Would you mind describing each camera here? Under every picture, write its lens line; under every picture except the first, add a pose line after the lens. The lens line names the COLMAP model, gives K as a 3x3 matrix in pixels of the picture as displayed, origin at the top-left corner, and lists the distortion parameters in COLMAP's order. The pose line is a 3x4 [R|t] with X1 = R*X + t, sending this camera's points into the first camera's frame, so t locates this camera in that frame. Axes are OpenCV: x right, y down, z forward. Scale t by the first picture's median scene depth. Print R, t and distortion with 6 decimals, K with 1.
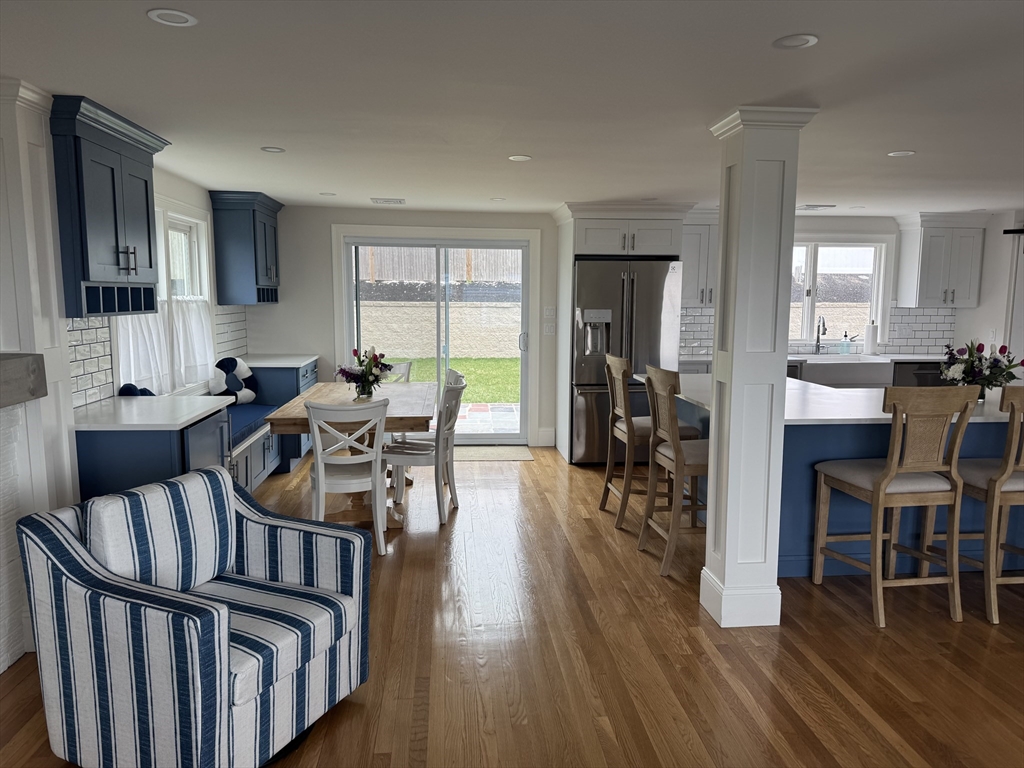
lens RADIAL K [[711.3, 0, 506.6], [0, 711.3, 382.3], [0, 0, 1]] dist [0.066735, -0.082731]
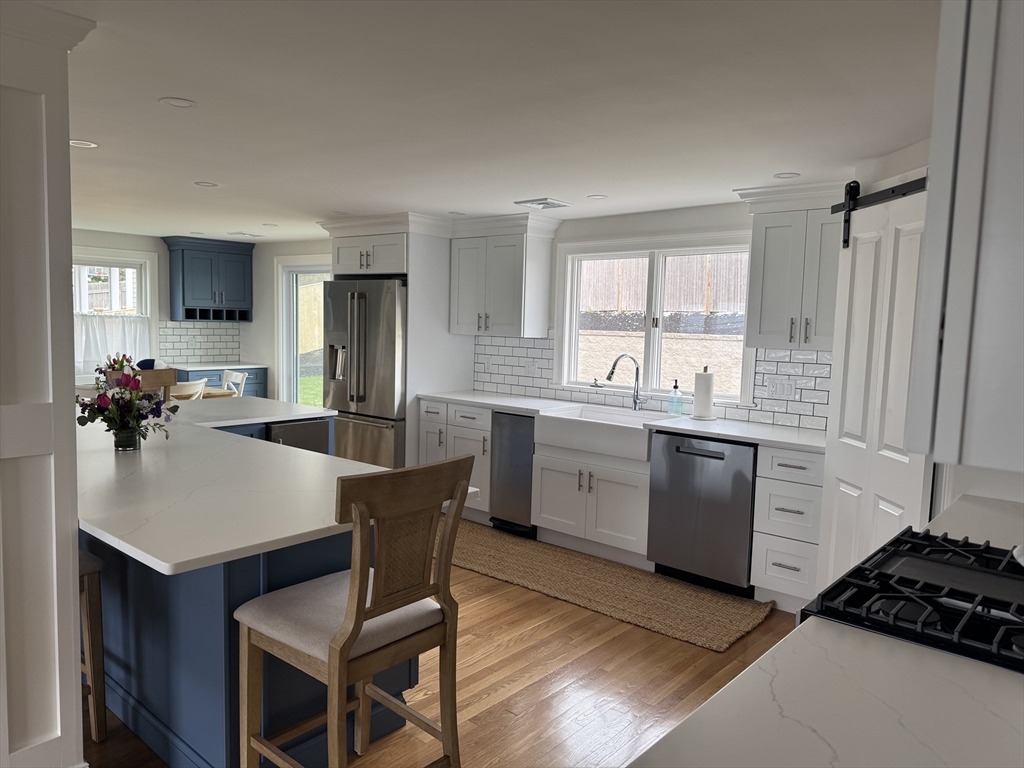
lens RADIAL K [[711.3, 0, 507.0], [0, 711.3, 385.4], [0, 0, 1]] dist [0.066735, -0.082731]
pose [[0.689423, 0.078889, -0.720050, 1.022566], [-0.111104, 0.993806, 0.002504, -0.061031], [0.715788, 0.078274, 0.693918, 0.529051]]
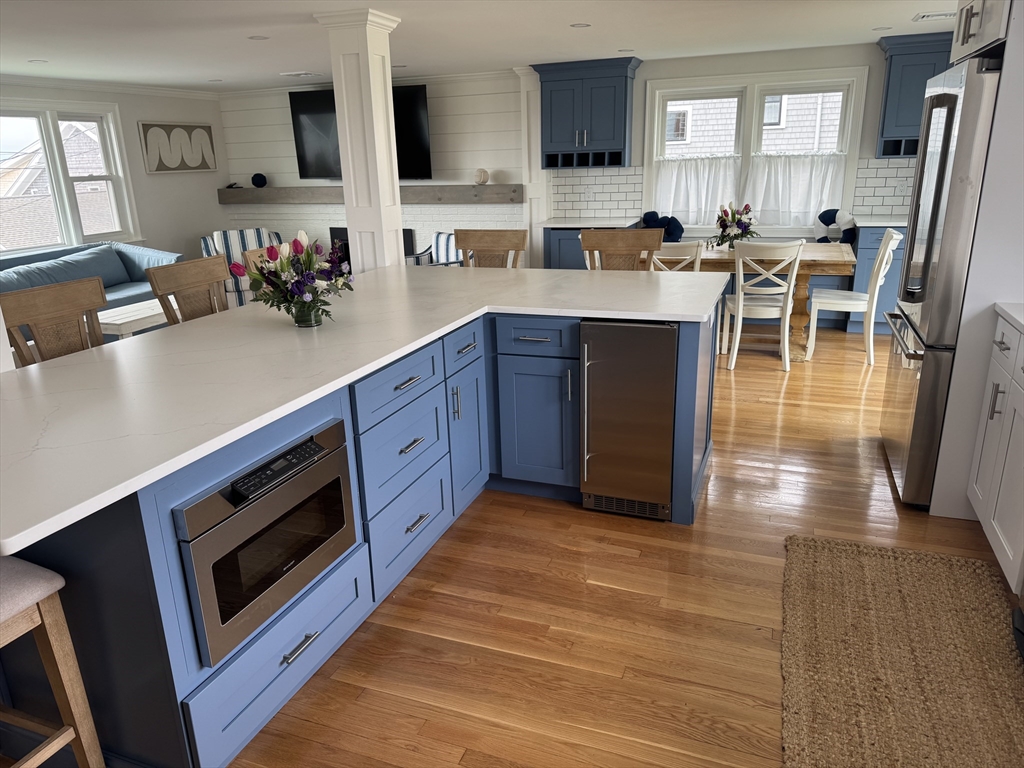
lens RADIAL K [[711.3, 0, 507.5], [0, 711.3, 381.8], [0, 0, 1]] dist [0.066735, -0.082731]
pose [[-0.457975, 0.274427, -0.845546, 0.804781], [-0.077934, 0.935102, 0.345704, -0.124363], [0.885542, 0.224221, -0.406866, 1.034987]]
